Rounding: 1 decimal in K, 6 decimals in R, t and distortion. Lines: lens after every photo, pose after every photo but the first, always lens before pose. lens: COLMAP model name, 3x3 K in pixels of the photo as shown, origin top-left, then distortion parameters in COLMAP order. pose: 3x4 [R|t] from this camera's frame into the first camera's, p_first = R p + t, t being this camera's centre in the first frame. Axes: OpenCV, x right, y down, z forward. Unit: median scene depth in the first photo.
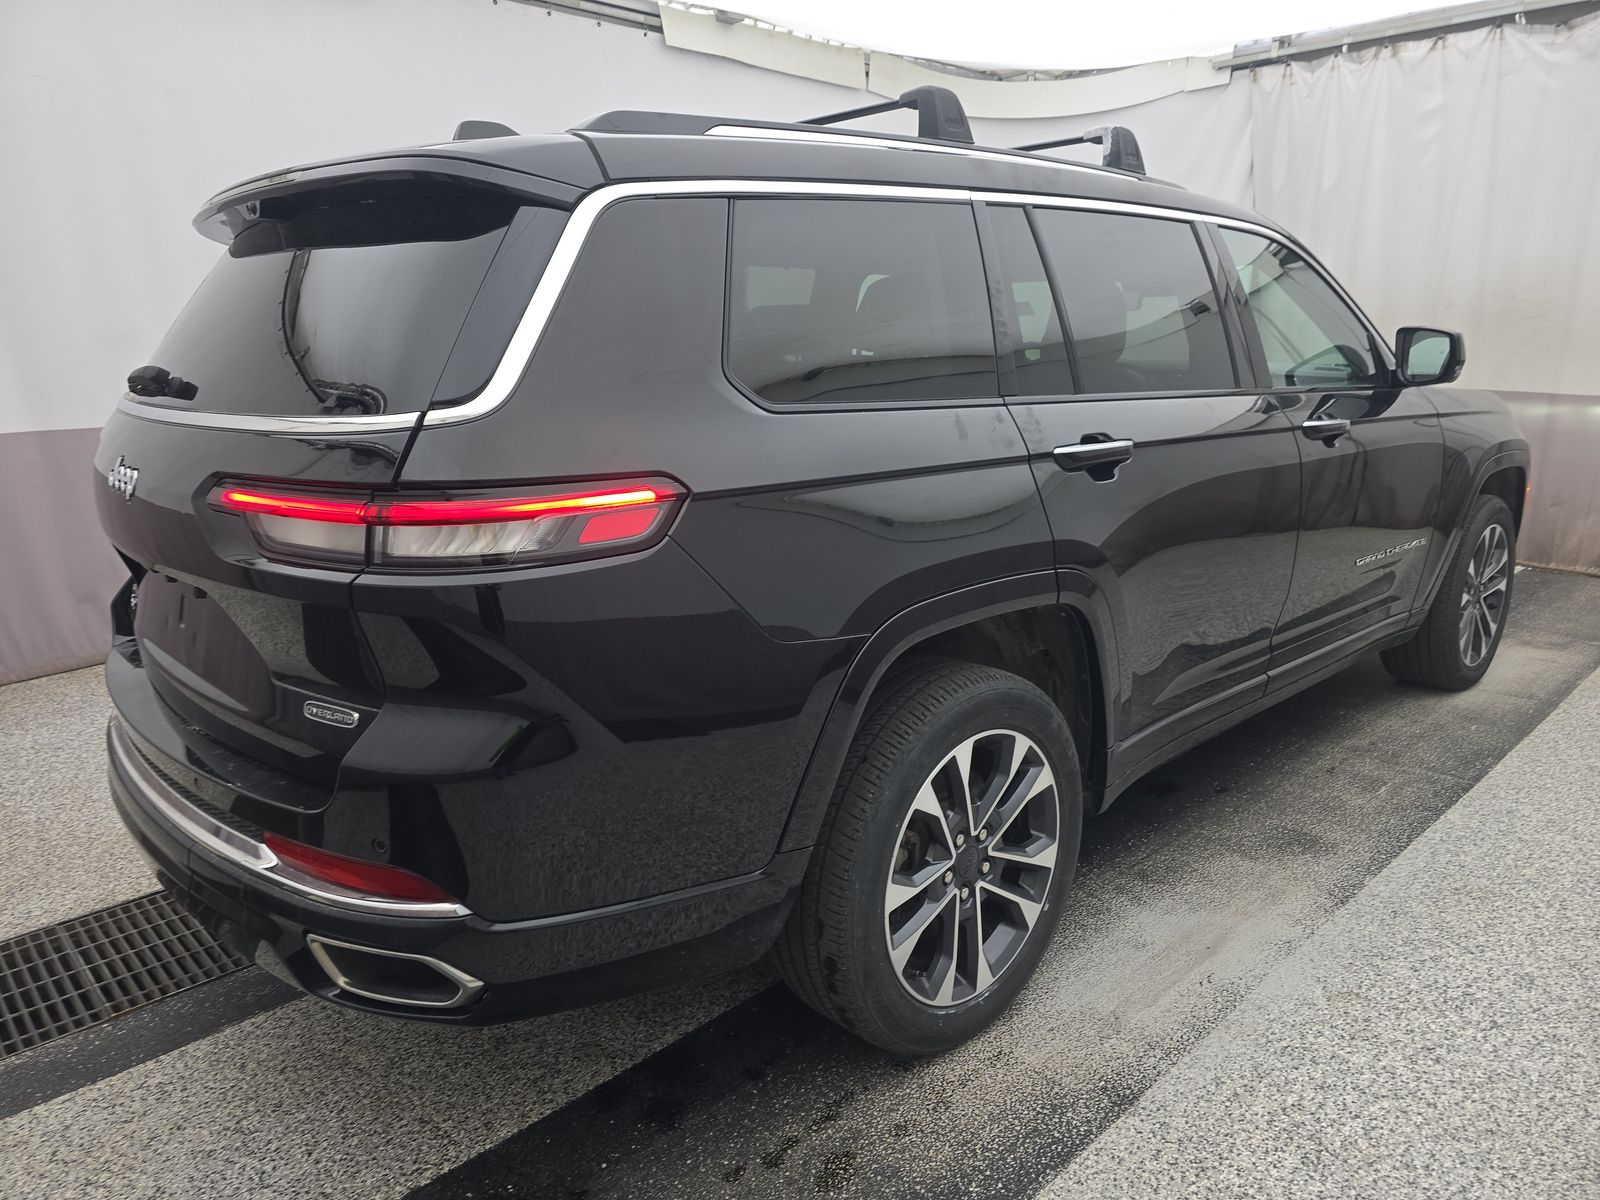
lens RADIAL K [[1090.2, 0, 795.4], [0, 1090.2, 596.0], [0, 0, 1]] dist [-0.002852, -0.006168]
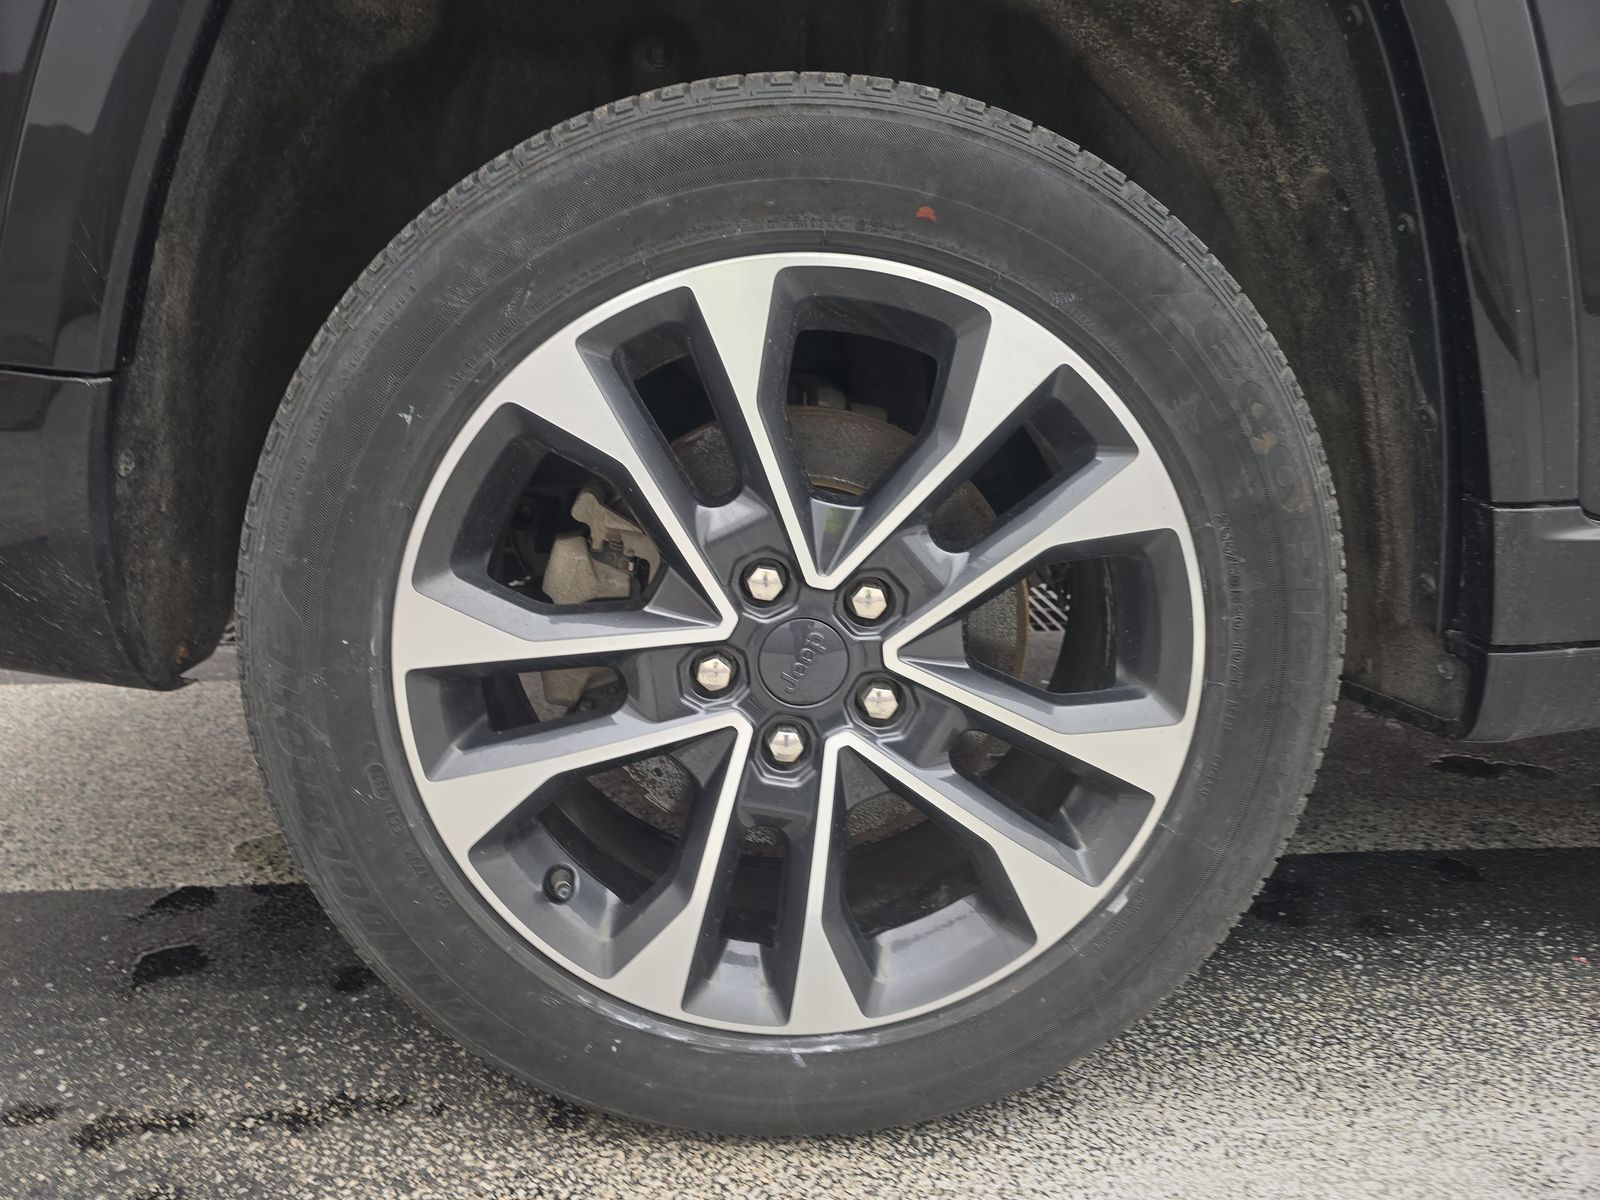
lens RADIAL K [[1090.2, 0, 795.4], [0, 1090.2, 596.0], [0, 0, 1]] dist [-0.002852, -0.006168]
pose [[0.756881, 0.176576, -0.629248, 0.372278], [-0.161424, 0.983488, 0.081815, 0.192607], [0.633304, 0.039652, 0.772887, 0.716942]]
